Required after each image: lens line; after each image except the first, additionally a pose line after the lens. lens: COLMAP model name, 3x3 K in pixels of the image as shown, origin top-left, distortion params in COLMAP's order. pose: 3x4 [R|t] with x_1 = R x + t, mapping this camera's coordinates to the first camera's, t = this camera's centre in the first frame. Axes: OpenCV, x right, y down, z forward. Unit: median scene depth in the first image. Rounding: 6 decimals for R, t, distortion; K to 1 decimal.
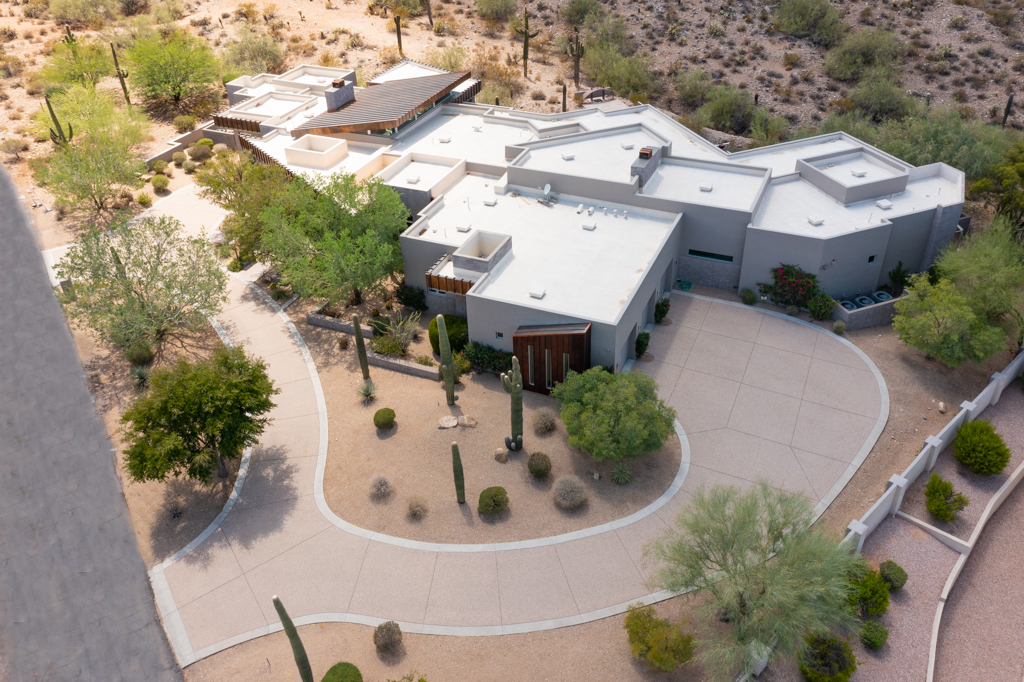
lens RADIAL K [[811.5, 0, 512.0], [0, 811.5, 341.0], [0, 0, 1]] dist [-0.029817, 0.078523]
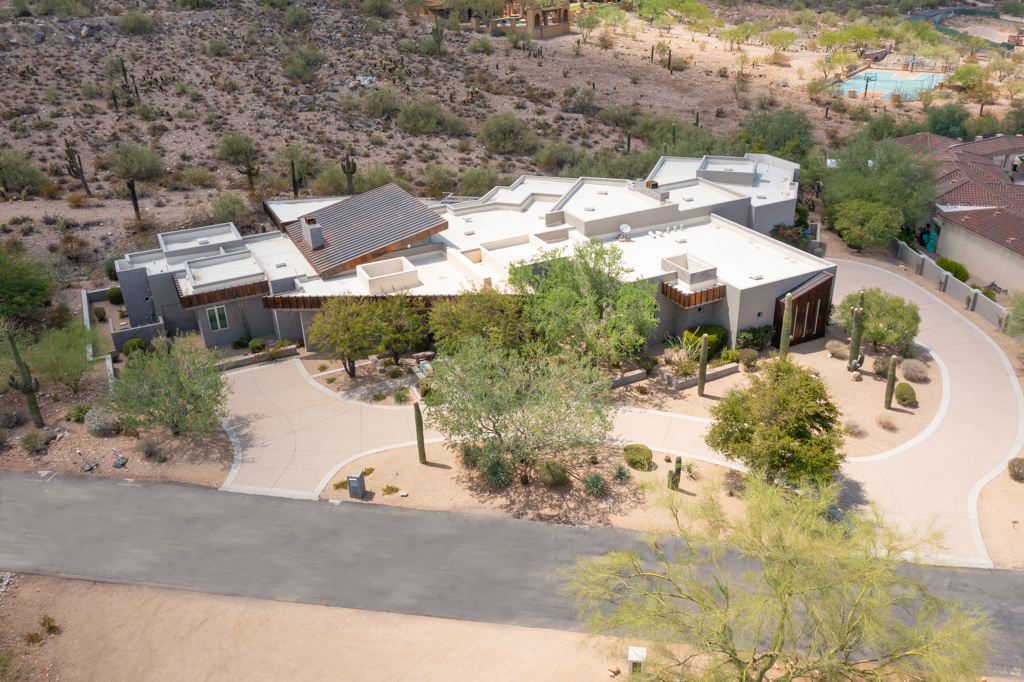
lens RADIAL K [[831.7, 0, 512.0], [0, 831.7, 341.0], [0, 0, 1]] dist [0.040077, -0.002330]
pose [[0.640796, -0.332242, 0.692095, -0.950749], [0.452941, 0.891499, 0.008598, -0.125685], [-0.619859, 0.307968, 0.721755, 0.275783]]
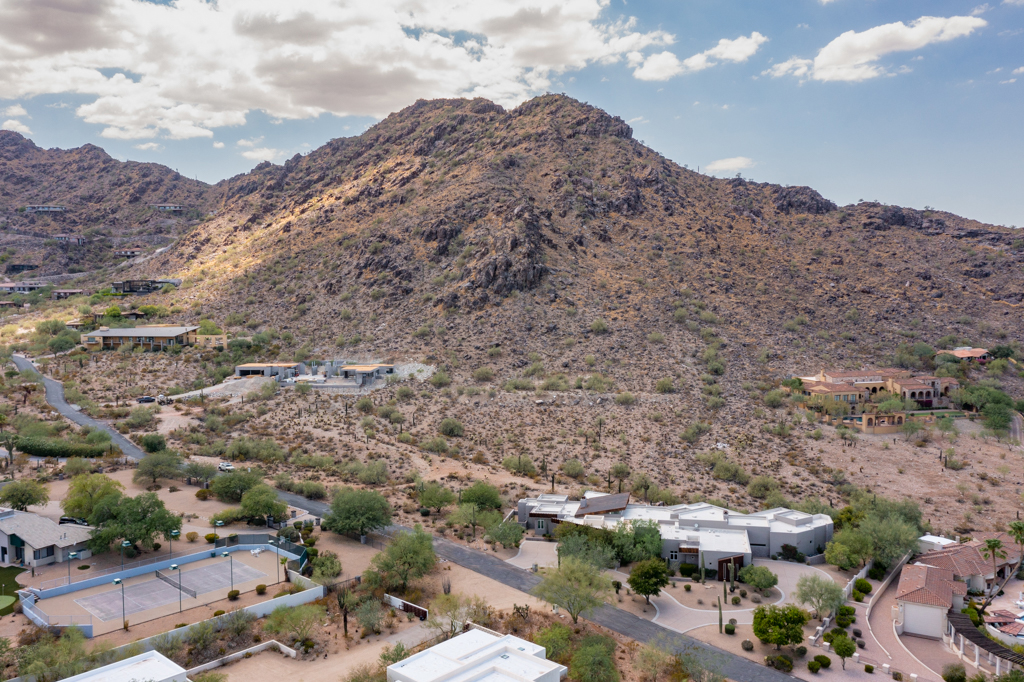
lens RADIAL K [[811.5, 0, 512.0], [0, 811.5, 341.0], [0, 0, 1]] dist [-0.029817, 0.078523]
pose [[0.979768, 0.015950, 0.199502, -1.133726], [0.093422, 0.845111, -0.526365, 0.677984], [-0.176996, 0.534354, 0.826522, -1.516827]]
